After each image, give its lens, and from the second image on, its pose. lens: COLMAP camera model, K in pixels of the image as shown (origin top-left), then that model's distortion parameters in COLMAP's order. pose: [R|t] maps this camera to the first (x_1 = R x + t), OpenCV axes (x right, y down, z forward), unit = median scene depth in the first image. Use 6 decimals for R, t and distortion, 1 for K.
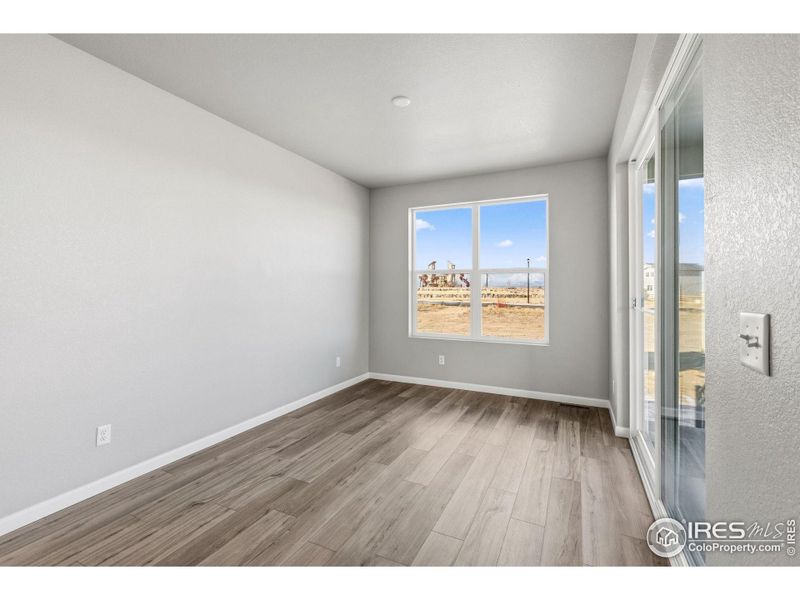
lens RADIAL K [[357.6, 0, 396.9], [0, 357.6, 292.0], [0, 0, 1]] dist [0.000236, -0.000797]
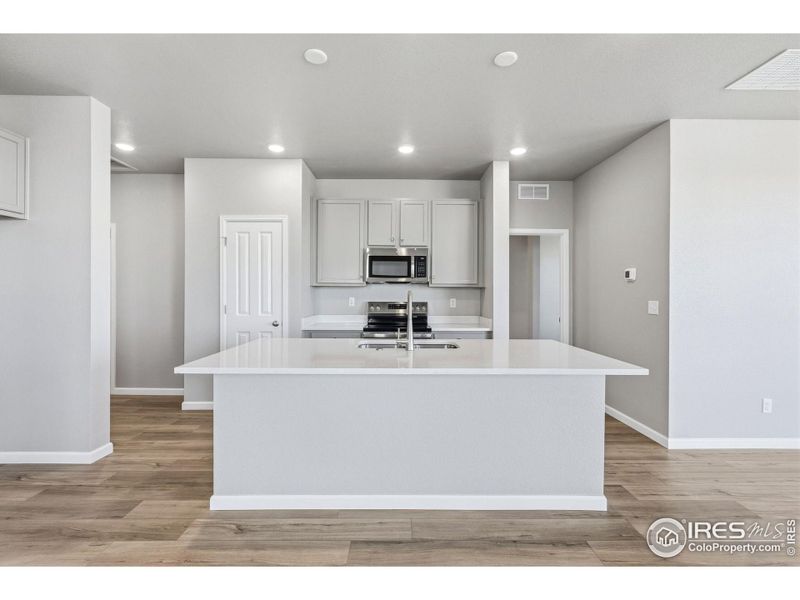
lens RADIAL K [[357.6, 0, 396.9], [0, 357.6, 292.0], [0, 0, 1]] dist [0.000236, -0.000797]
pose [[0.457671, 0.003853, -0.889113, -0.211950], [-0.012041, 0.999926, -0.001865, 0.000768], [0.889040, 0.011560, 0.457684, -0.621355]]
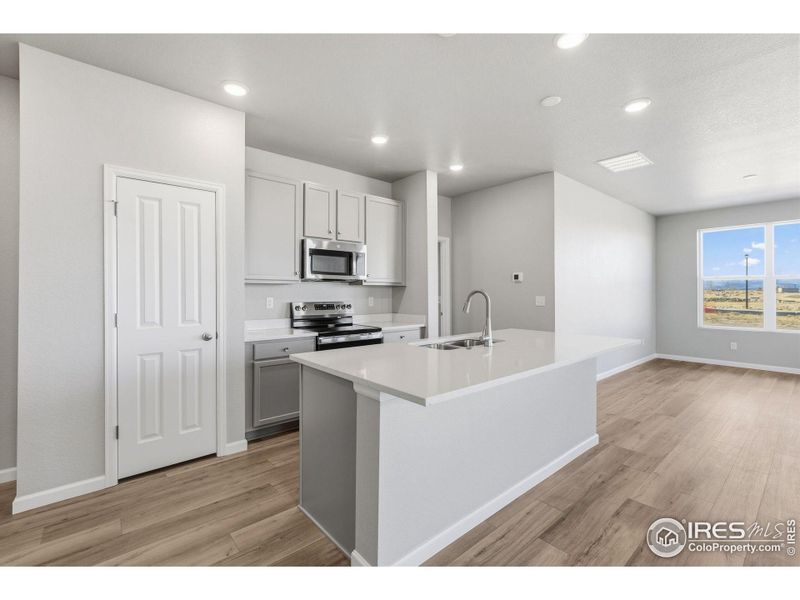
lens RADIAL K [[357.6, 0, 396.9], [0, 357.6, 292.0], [0, 0, 1]] dist [0.000236, -0.000797]
pose [[0.920352, 0.001857, -0.391087, -0.790602], [-0.004060, 0.999980, -0.004806, 0.007811], [0.391071, 0.006011, 0.920341, -1.083458]]
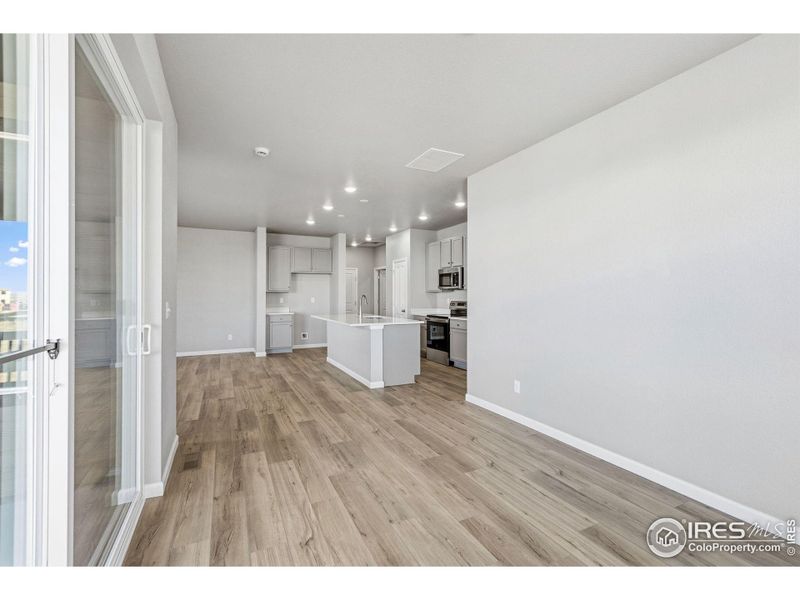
lens RADIAL K [[357.6, 0, 396.9], [0, 357.6, 292.0], [0, 0, 1]] dist [0.000236, -0.000797]
pose [[-0.610794, -0.009942, -0.791727, 0.618586], [-0.007965, 0.999948, -0.006412, -0.003097], [0.791750, 0.002390, -0.610841, 1.253754]]
